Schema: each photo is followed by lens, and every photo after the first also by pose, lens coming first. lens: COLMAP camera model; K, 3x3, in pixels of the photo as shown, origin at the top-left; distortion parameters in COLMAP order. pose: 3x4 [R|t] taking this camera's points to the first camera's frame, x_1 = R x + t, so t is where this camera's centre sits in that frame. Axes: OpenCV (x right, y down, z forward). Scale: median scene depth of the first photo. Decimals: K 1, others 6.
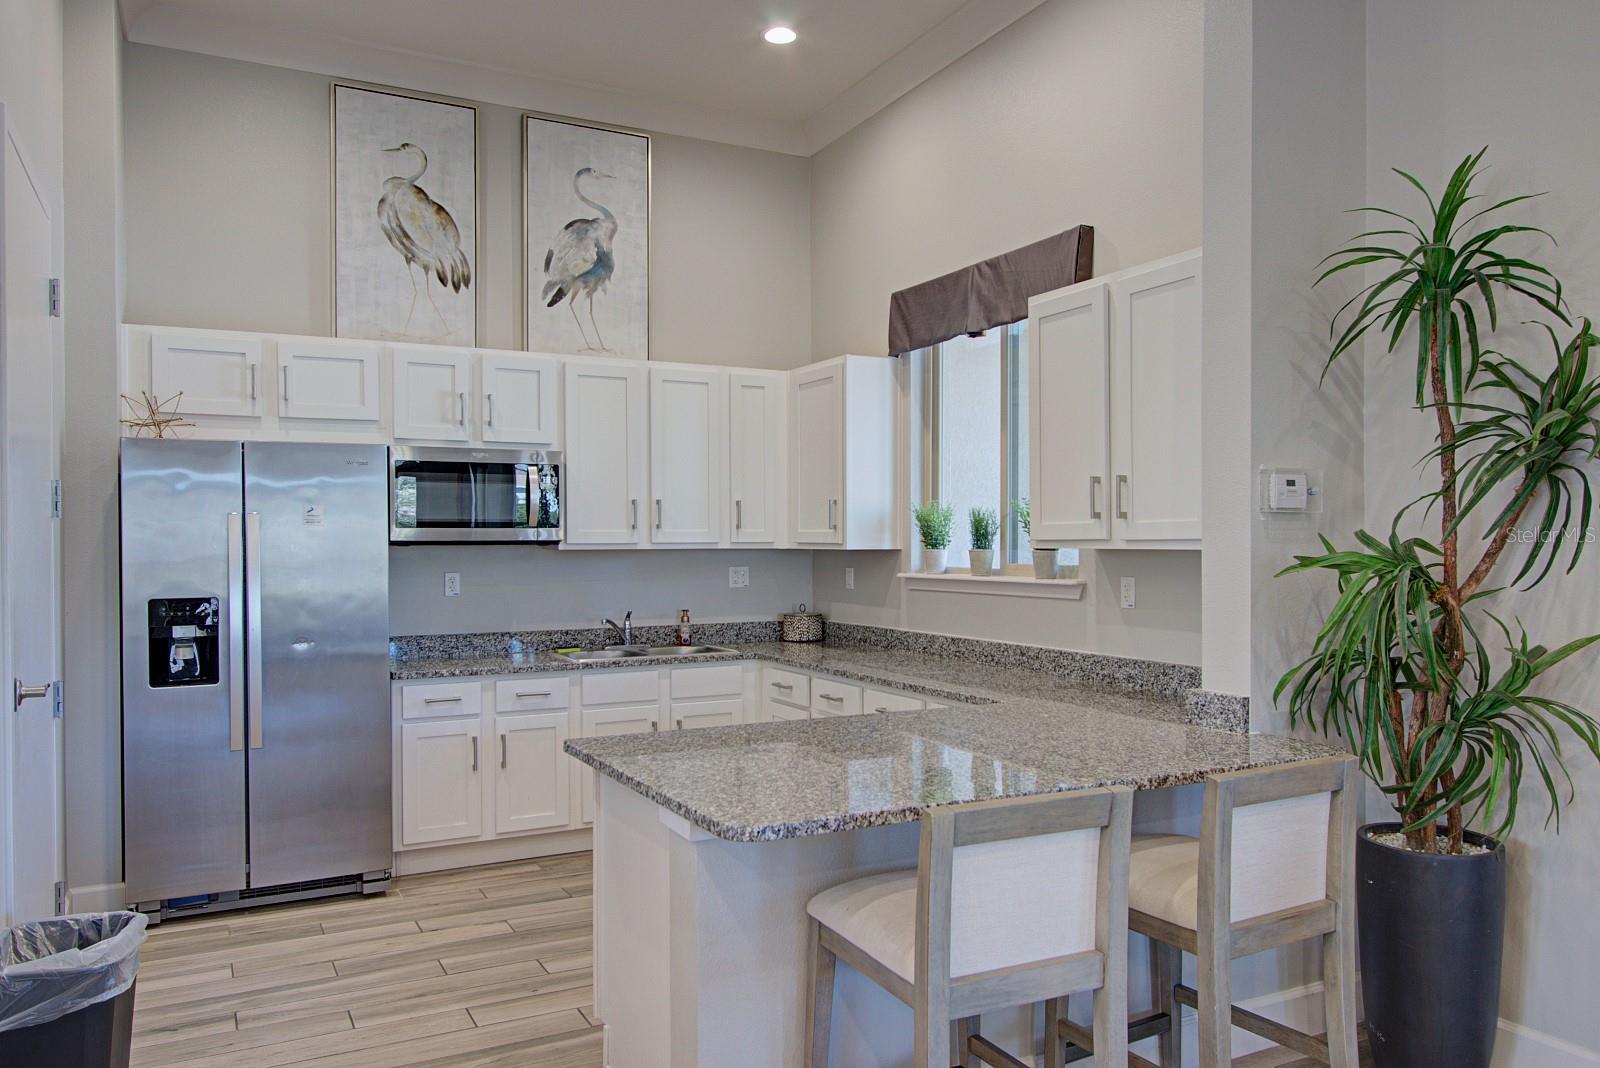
lens RADIAL K [[1173.1, 0, 808.3], [0, 1173.1, 536.2], [0, 0, 1]] dist [0.040915, 0.000187]
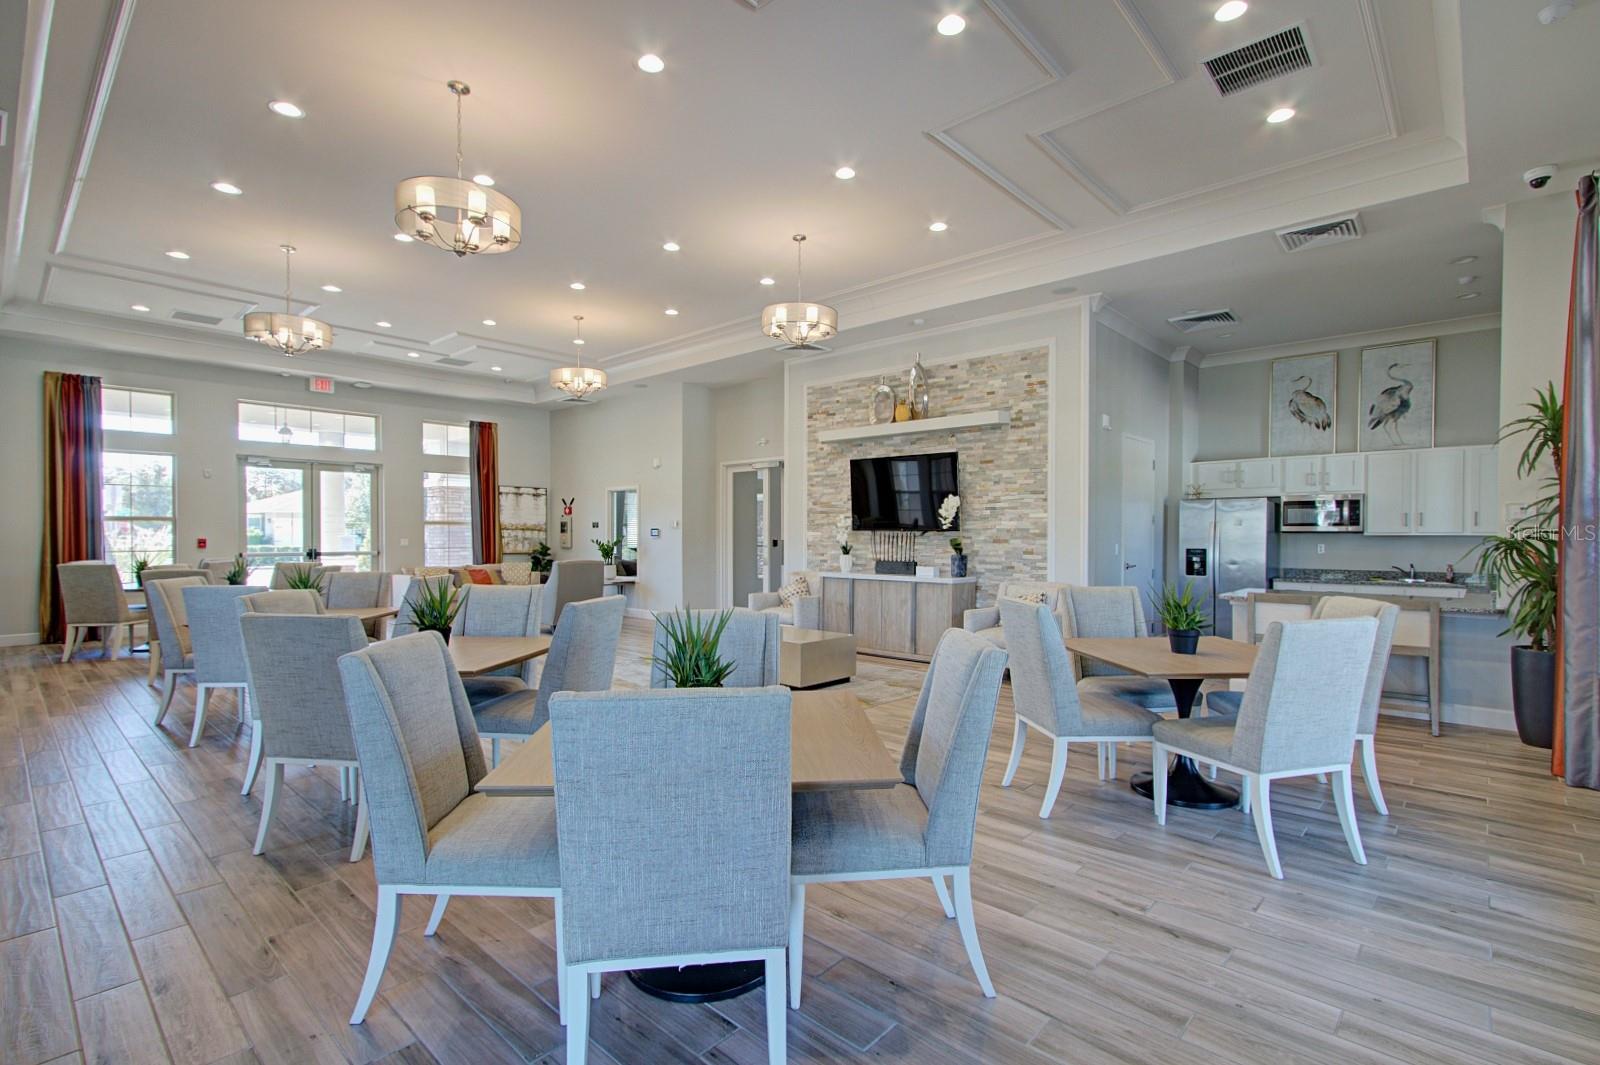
lens RADIAL K [[721.5, 0, 807.4], [0, 721.5, 533.0], [0, 0, 1]] dist [0.011312, -0.000679]
pose [[0.353891, 0.005243, -0.935272, 0.748763], [0.001676, 0.999979, 0.006239, -0.004358], [0.935285, -0.003775, 0.353875, -0.554728]]
